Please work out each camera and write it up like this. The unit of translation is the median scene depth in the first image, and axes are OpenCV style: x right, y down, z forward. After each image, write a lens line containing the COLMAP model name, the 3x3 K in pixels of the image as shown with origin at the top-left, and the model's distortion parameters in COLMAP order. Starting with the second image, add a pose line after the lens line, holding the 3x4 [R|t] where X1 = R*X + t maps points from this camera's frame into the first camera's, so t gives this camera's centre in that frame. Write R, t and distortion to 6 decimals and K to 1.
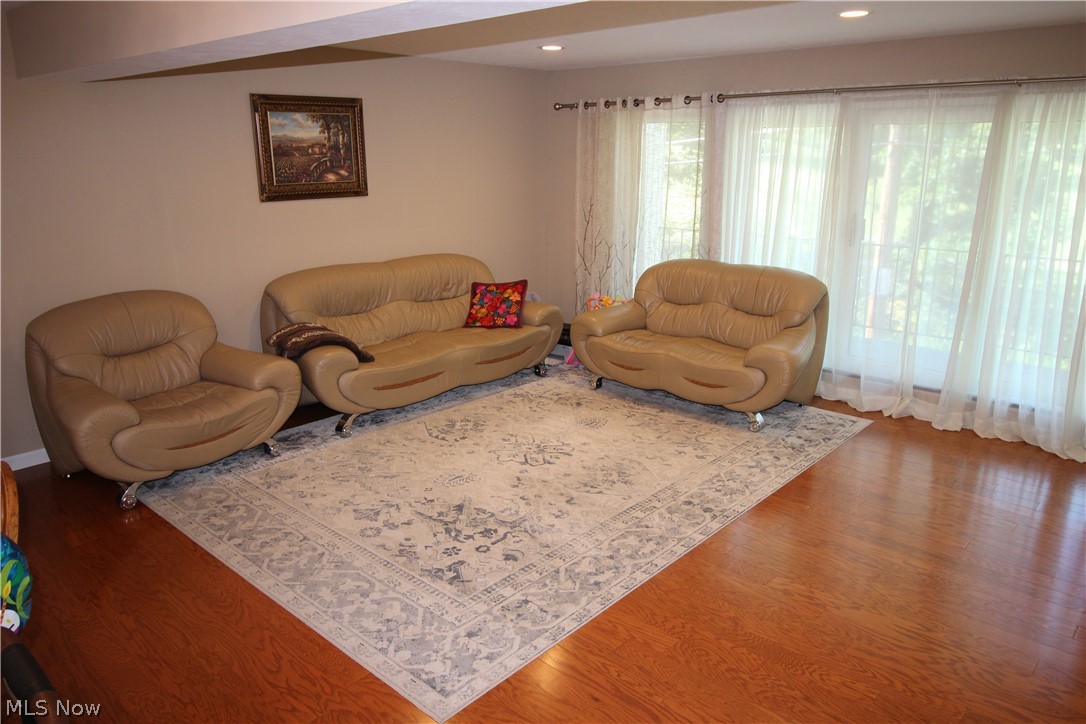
lens RADIAL K [[764.6, 0, 542.2], [0, 764.6, 359.3], [0, 0, 1]] dist [0.012703, -0.009662]
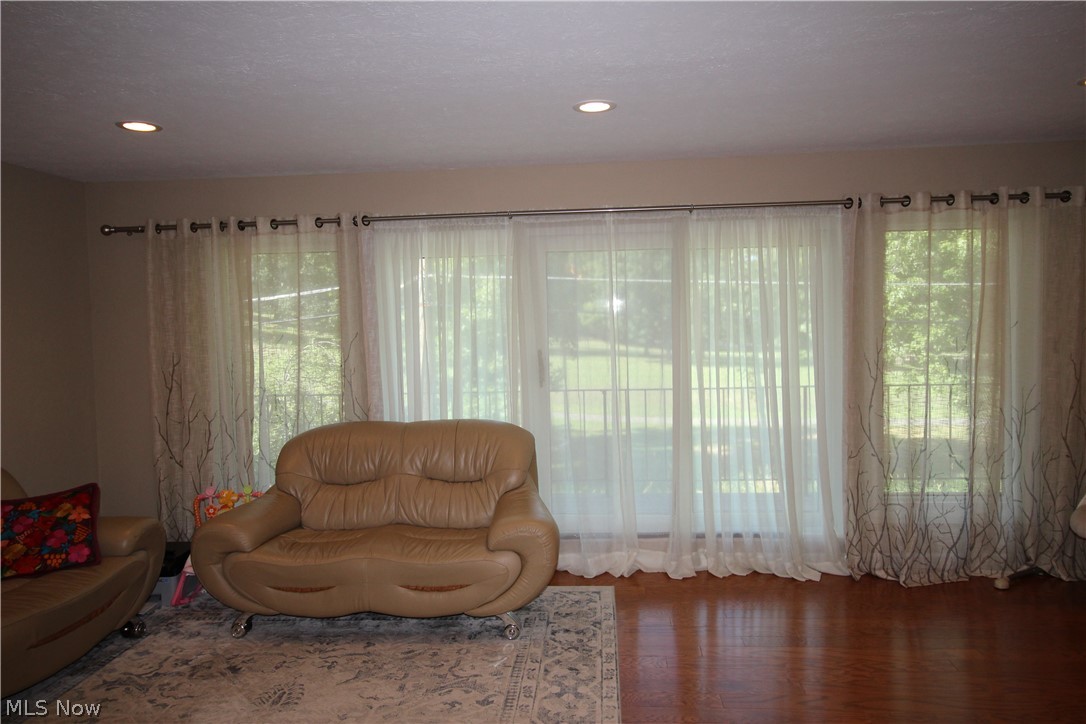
lens RADIAL K [[764.6, 0, 543.4], [0, 764.6, 353.8], [0, 0, 1]] dist [0.012703, -0.009662]
pose [[0.786200, -0.045421, 0.616300, -0.138443], [0.187006, 0.968022, -0.167217, -0.041426], [-0.588997, 0.246718, 0.769553, 0.347163]]
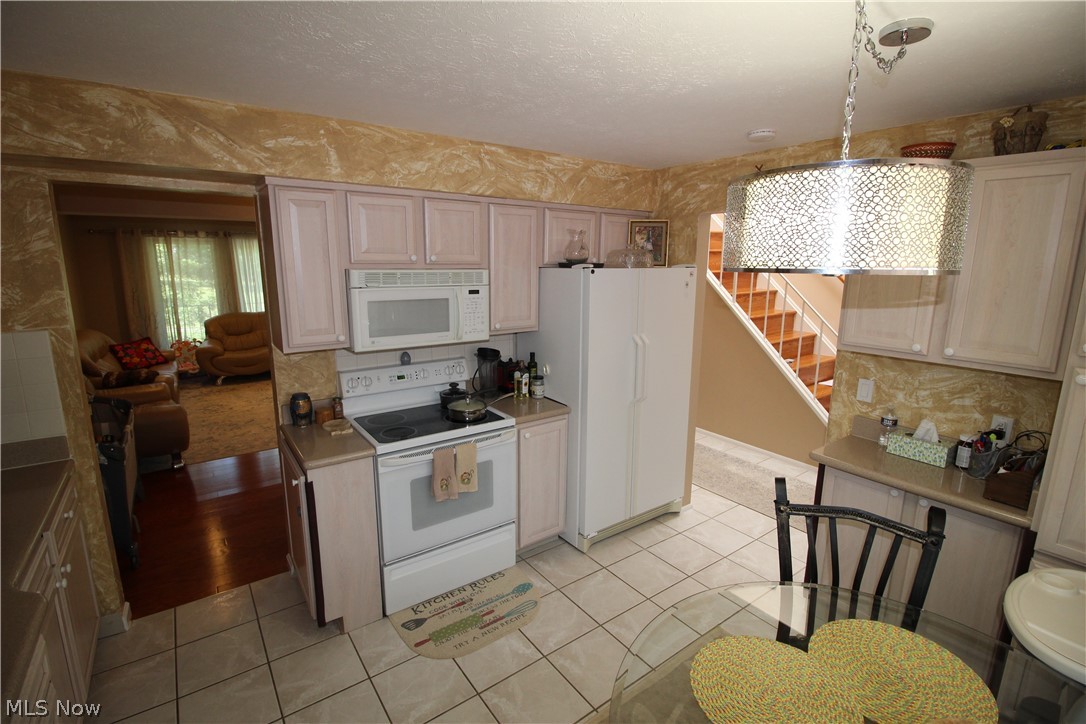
lens RADIAL K [[509.0, 0, 546.0], [0, 509.0, 355.2], [0, 0, 1]] dist [-0.007779, -0.009420]
pose [[0.196105, -0.177192, 0.964441, -1.103120], [0.249476, 0.960190, 0.125683, 0.012556], [-0.948316, 0.215958, 0.232504, -0.056087]]
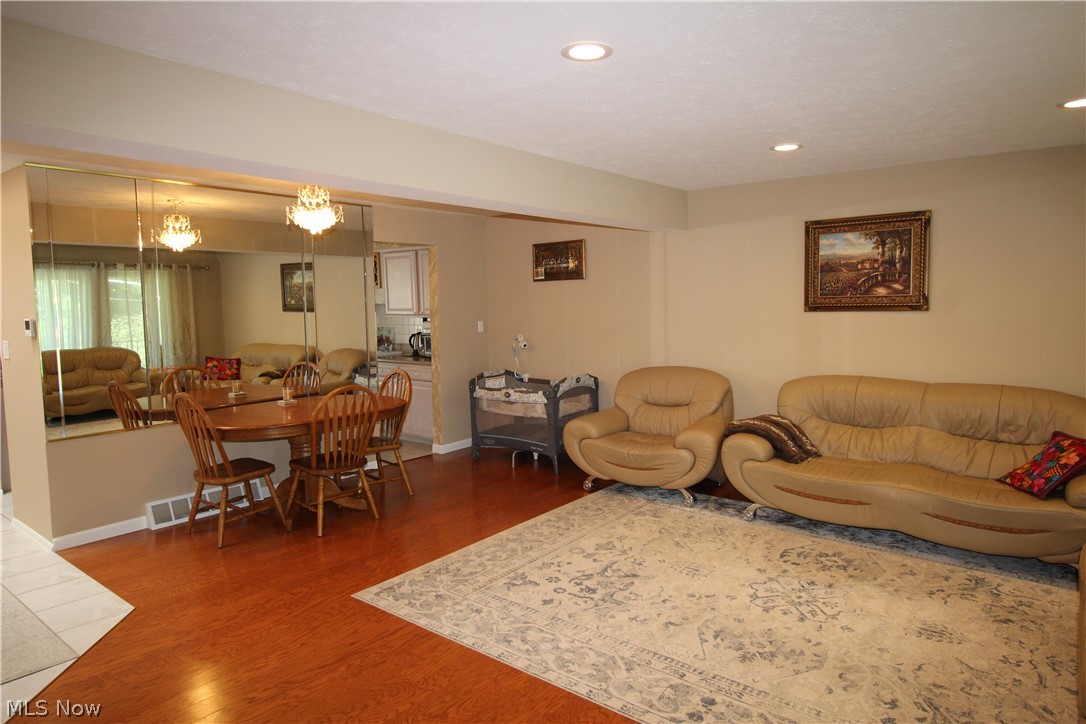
lens RADIAL K [[670.7, 0, 540.4], [0, 670.7, 358.2], [0, 0, 1]] dist [-0.000894, -0.005416]
pose [[0.064082, 0.085069, -0.994312, 0.632592], [-0.253889, 0.964966, 0.066195, -0.105856], [0.965108, 0.248203, 0.083435, 0.563552]]
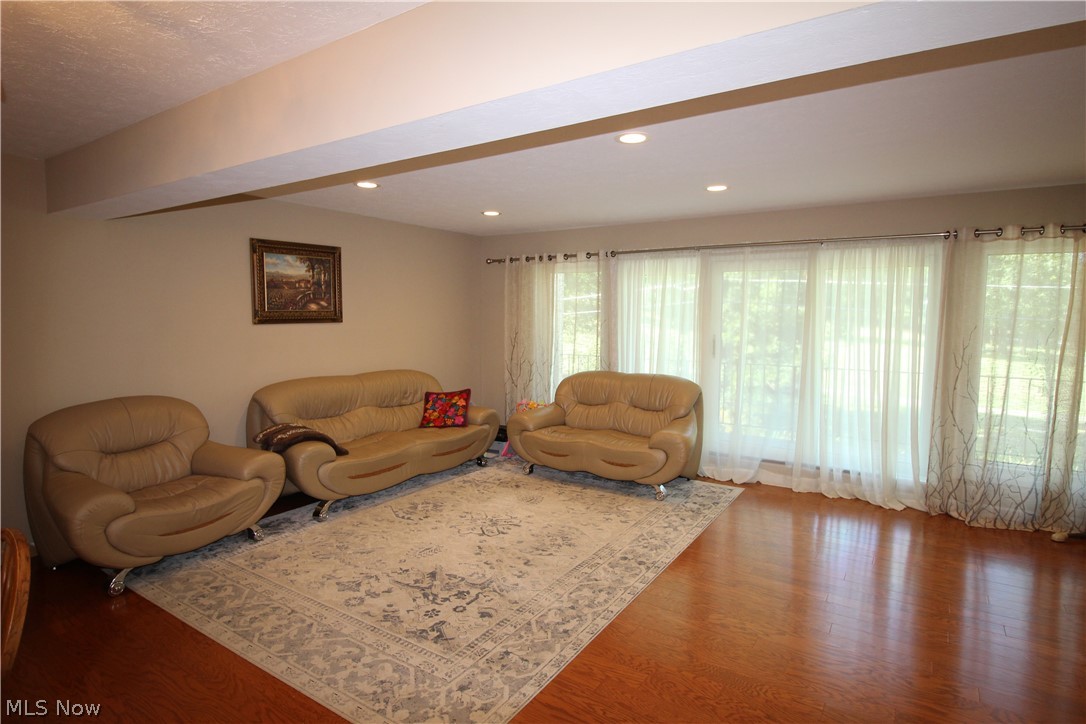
lens RADIAL K [[576.9, 0, 544.1], [0, 576.9, 358.6], [0, 0, 1]] dist [0.001981, -0.008600]
pose [[0.987332, -0.007092, 0.158511, -0.061257], [0.036592, 0.982250, -0.183975, 0.032395], [-0.154393, 0.187445, 0.970066, 0.059908]]
